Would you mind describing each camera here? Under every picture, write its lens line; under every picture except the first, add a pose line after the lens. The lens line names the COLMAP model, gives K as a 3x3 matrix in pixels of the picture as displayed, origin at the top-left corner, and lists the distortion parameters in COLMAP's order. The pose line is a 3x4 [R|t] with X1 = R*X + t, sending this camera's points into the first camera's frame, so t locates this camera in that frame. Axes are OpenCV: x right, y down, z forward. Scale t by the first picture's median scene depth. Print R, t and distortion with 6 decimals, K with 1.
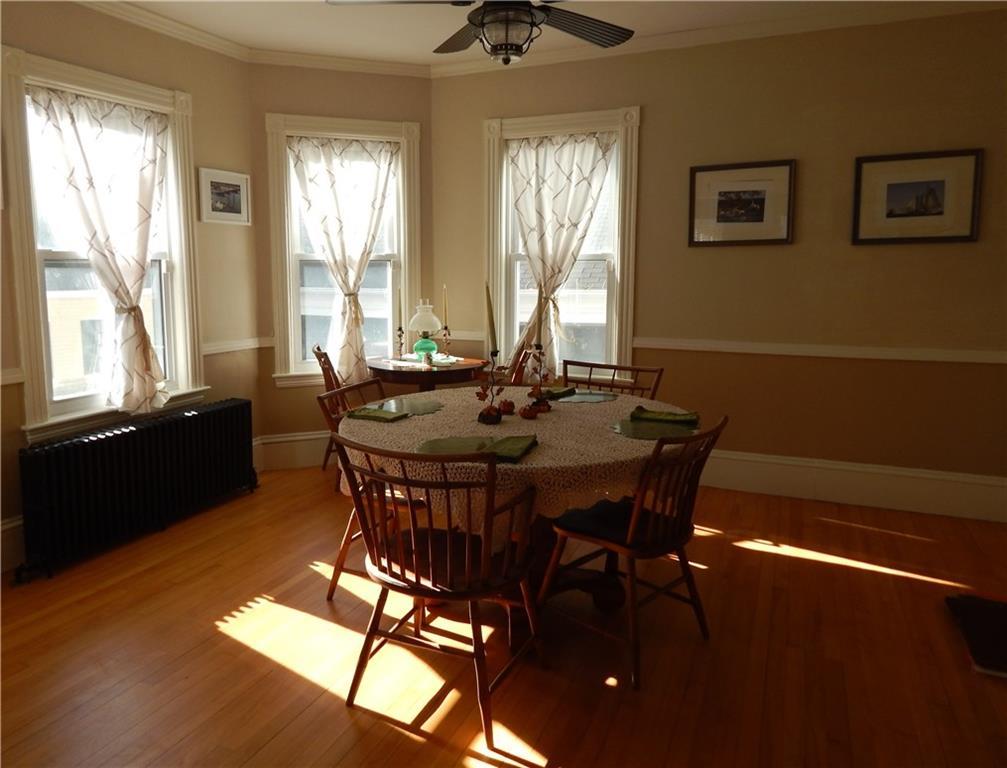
lens RADIAL K [[847.6, 0, 501.7], [0, 847.6, 379.7], [0, 0, 1]] dist [0.015967, 0.004318]
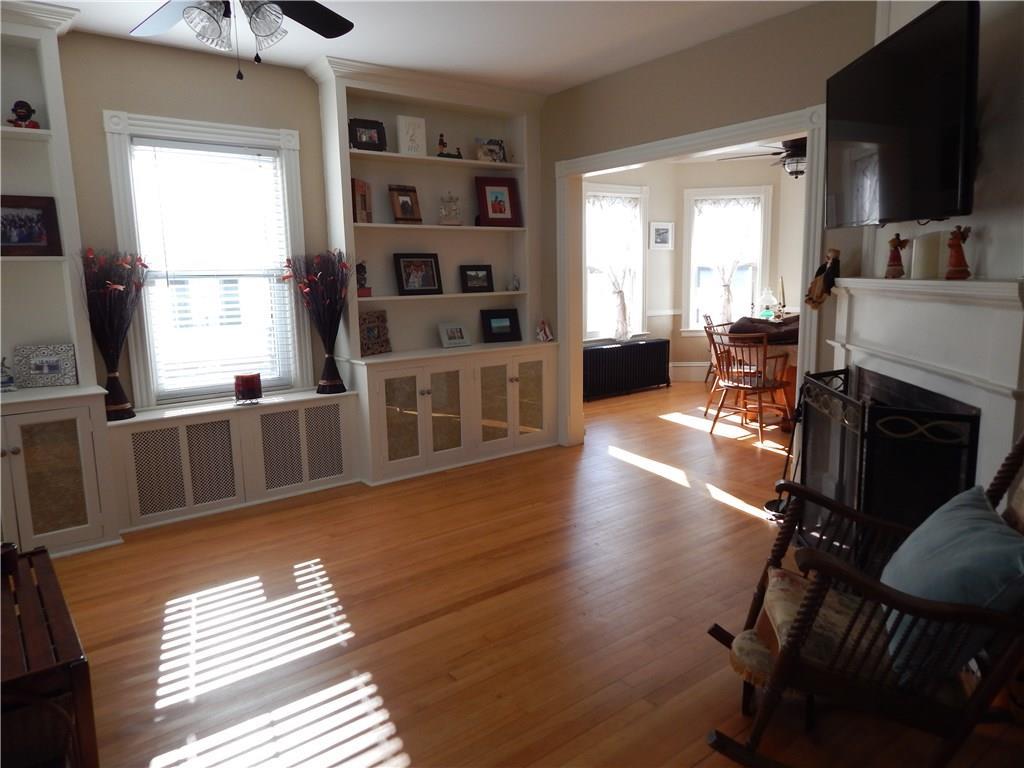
lens RADIAL K [[692.9, 0, 514.7], [0, 692.9, 379.1], [0, 0, 1]] dist [0.032434, 0.002181]
pose [[0.885934, 0.051644, -0.460927, 0.152634], [-0.042121, 0.998634, 0.030932, 0.093143], [0.461895, -0.007989, 0.886899, -0.681386]]
